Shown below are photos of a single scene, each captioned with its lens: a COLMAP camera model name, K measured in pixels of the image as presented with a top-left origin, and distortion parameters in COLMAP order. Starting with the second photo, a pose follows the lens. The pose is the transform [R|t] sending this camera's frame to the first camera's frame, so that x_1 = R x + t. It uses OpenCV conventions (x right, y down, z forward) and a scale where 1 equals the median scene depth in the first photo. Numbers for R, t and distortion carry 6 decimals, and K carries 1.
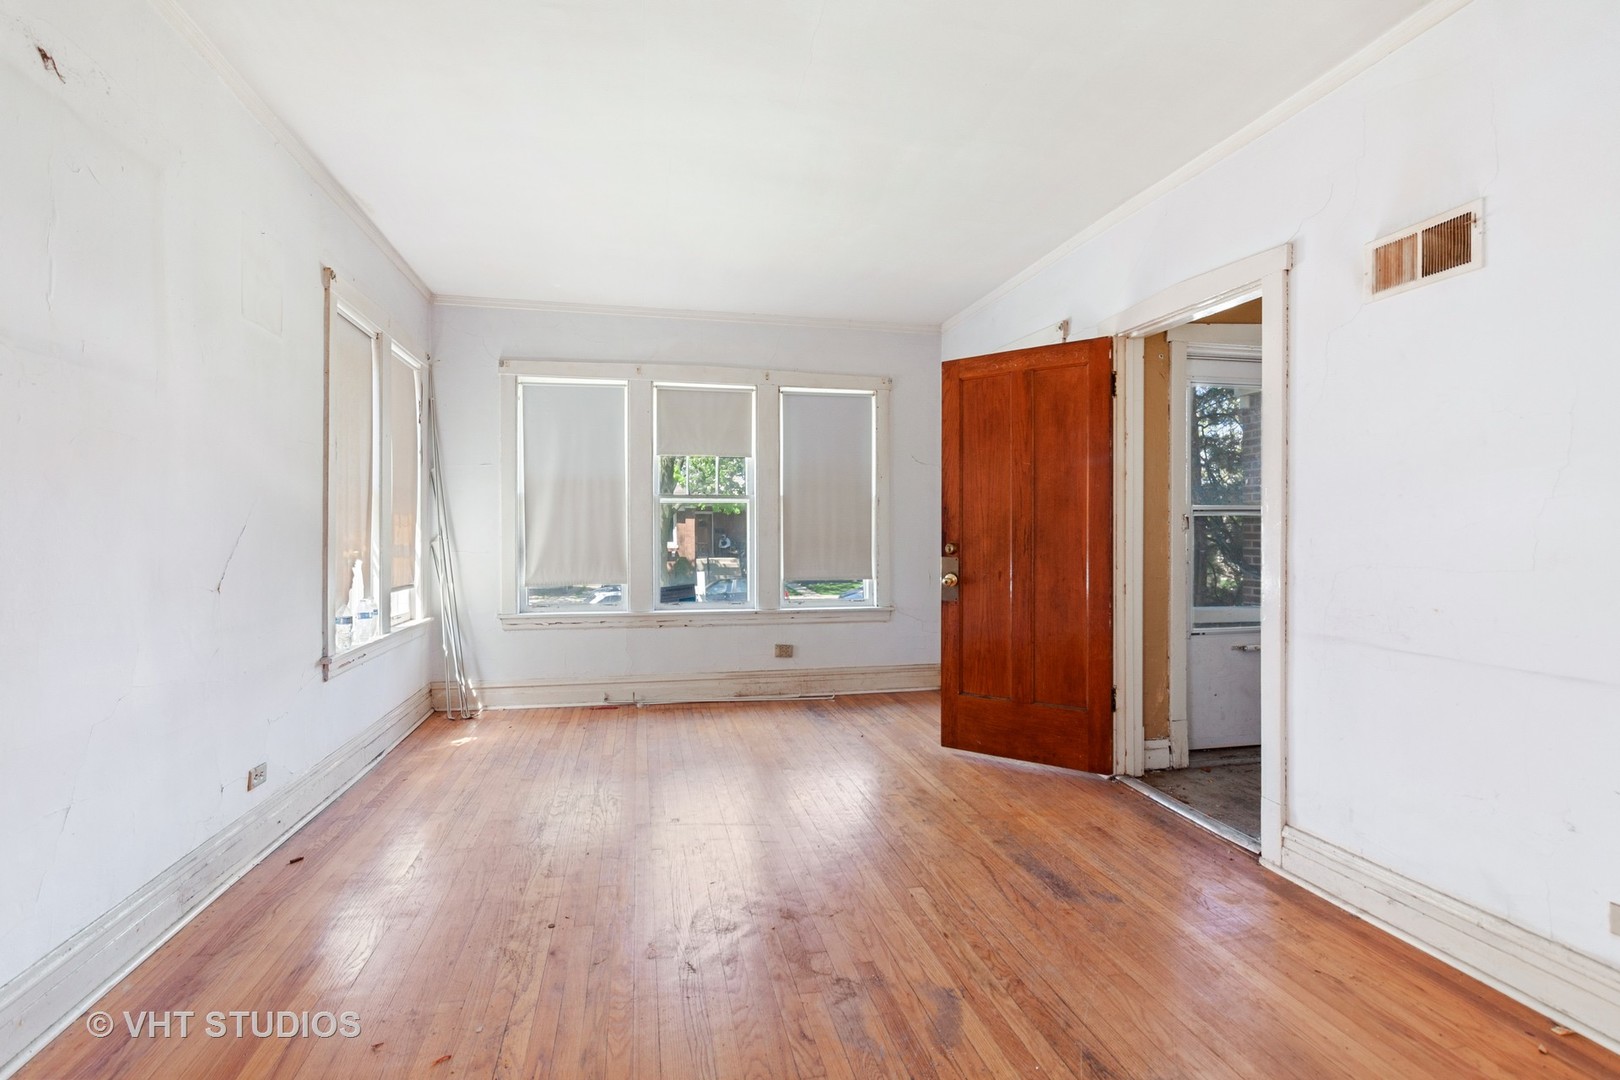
lens RADIAL K [[772.2, 0, 802.7], [0, 772.2, 536.7], [0, 0, 1]] dist [0.005667, 0.000417]
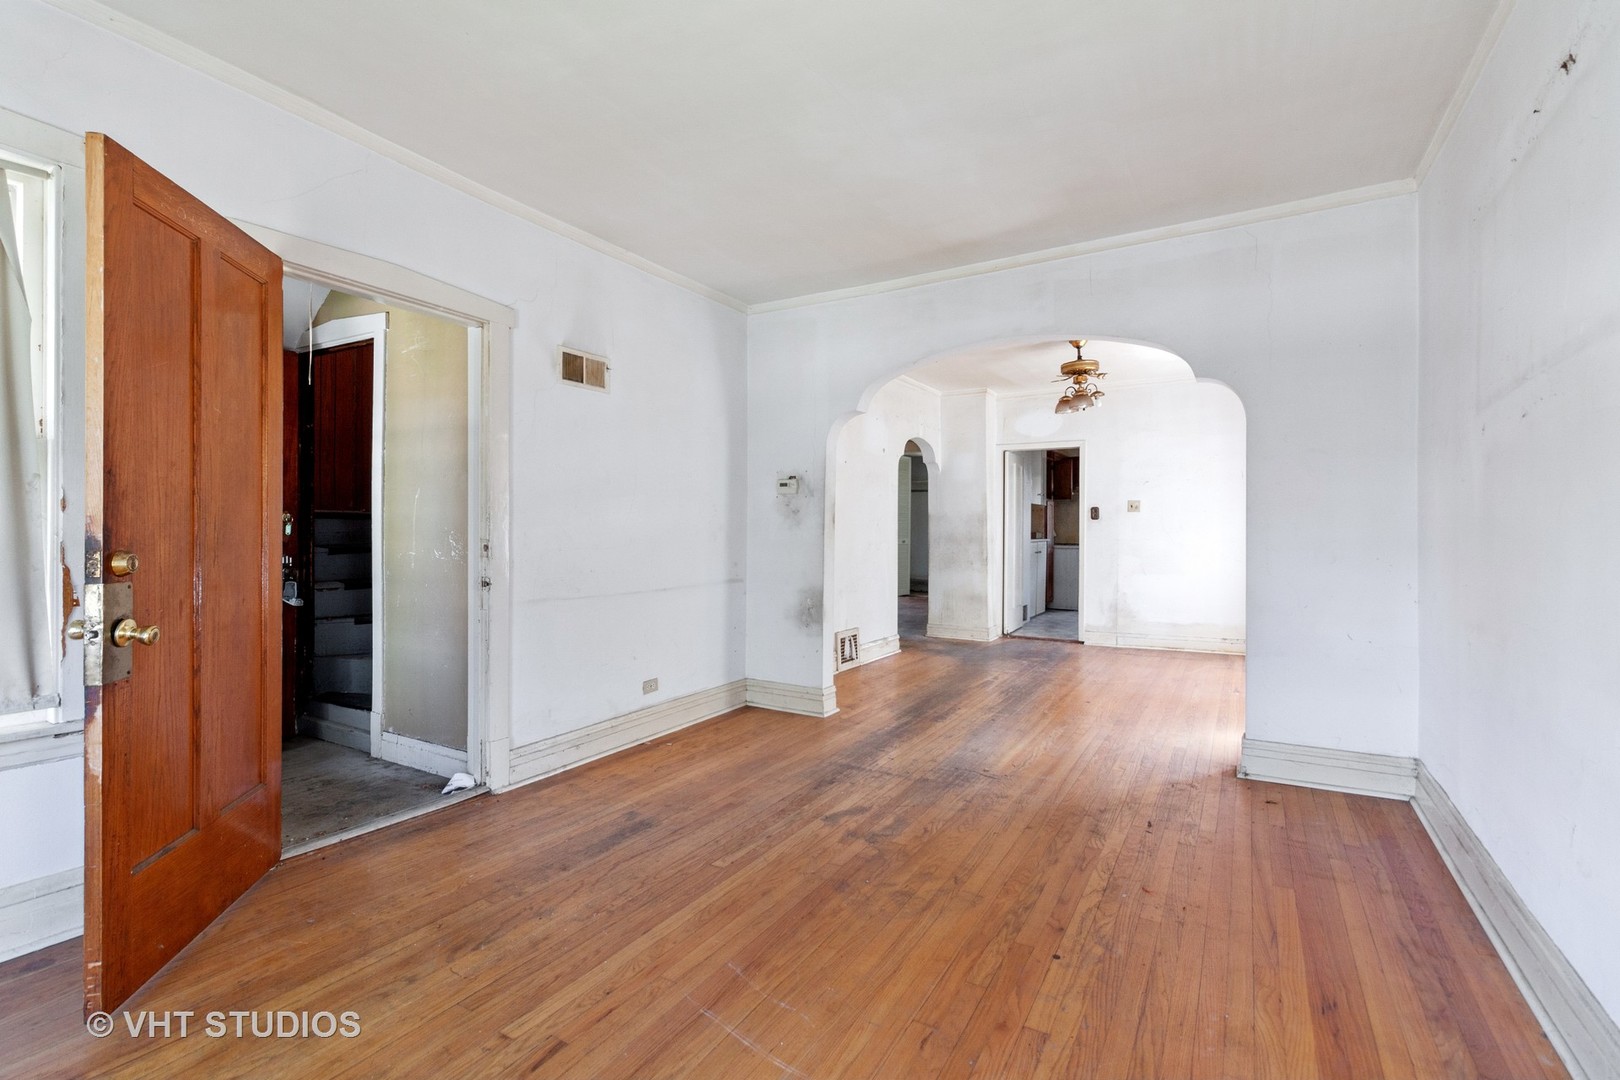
lens RADIAL K [[772.2, 0, 800.3], [0, 772.2, 528.8], [0, 0, 1]] dist [0.005667, 0.000417]
pose [[-0.740529, -0.004827, 0.672007, -0.487445], [-0.002382, 0.999987, 0.004558, -0.009268], [-0.672020, 0.001775, -0.740531, 1.284710]]
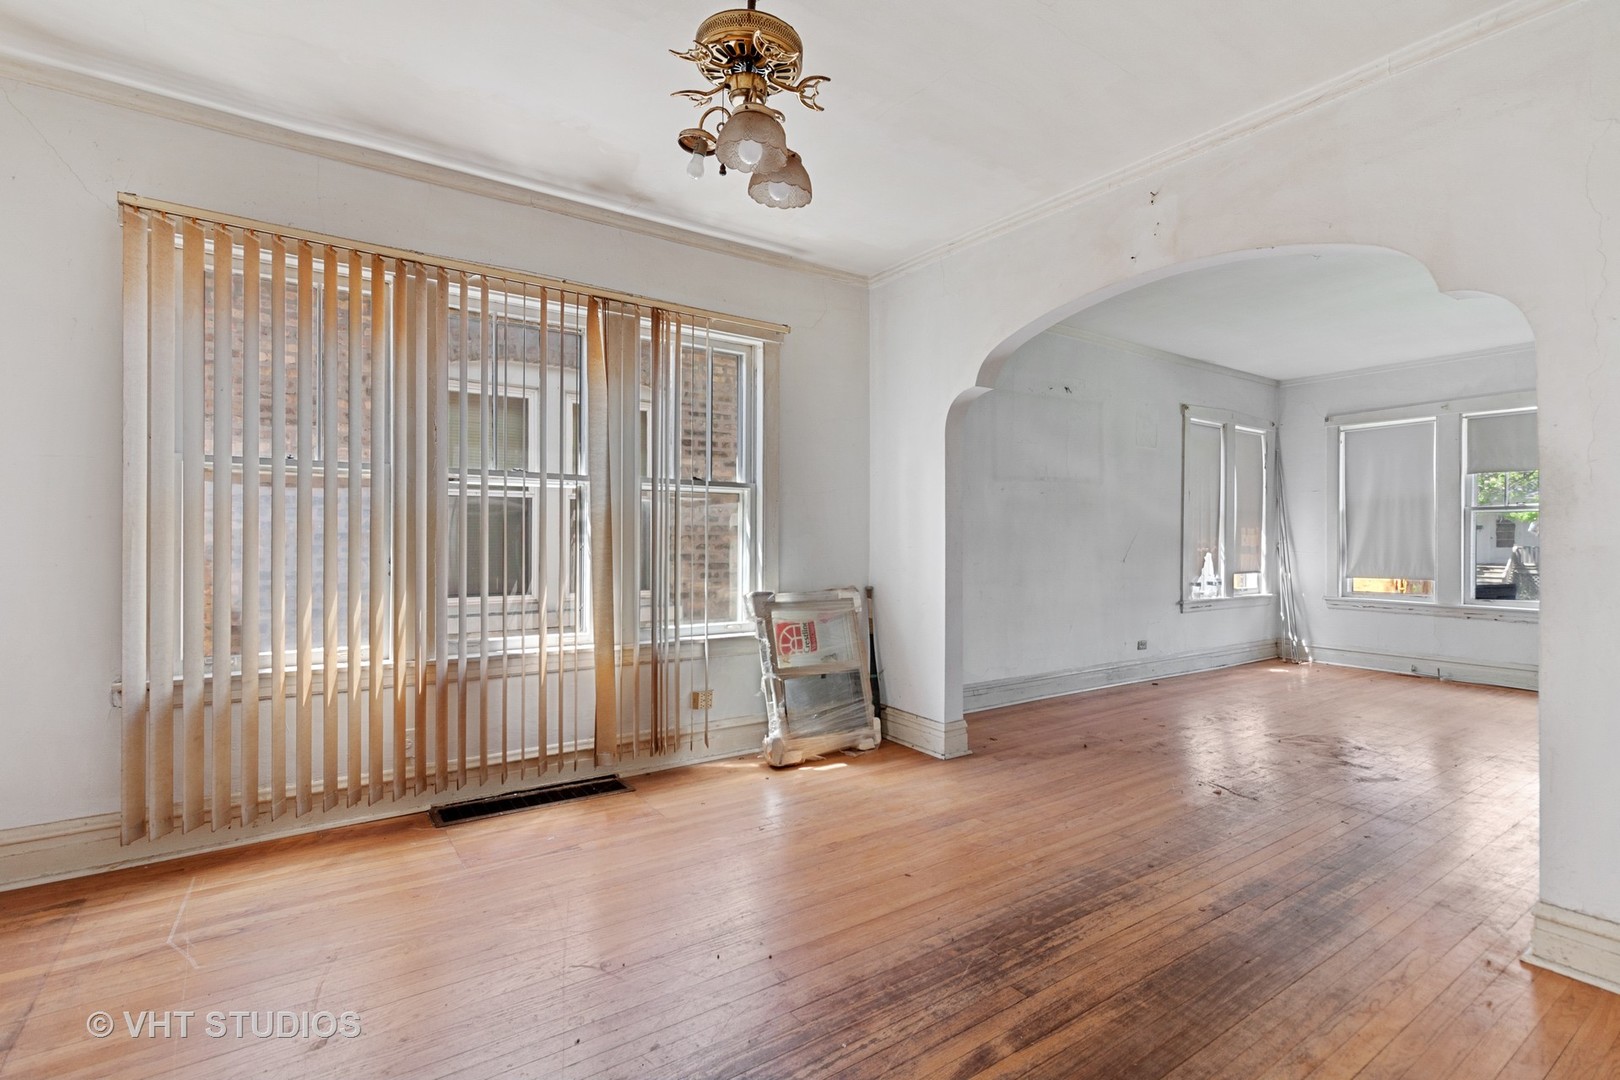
lens RADIAL K [[772.2, 0, 809.6], [0, 772.2, 536.5], [0, 0, 1]] dist [0.005667, 0.000417]
pose [[0.396927, 0.003401, -0.917844, 0.791870], [-0.011440, 0.999934, -0.001242, 0.005685], [0.917779, 0.010994, 0.396939, -0.636762]]
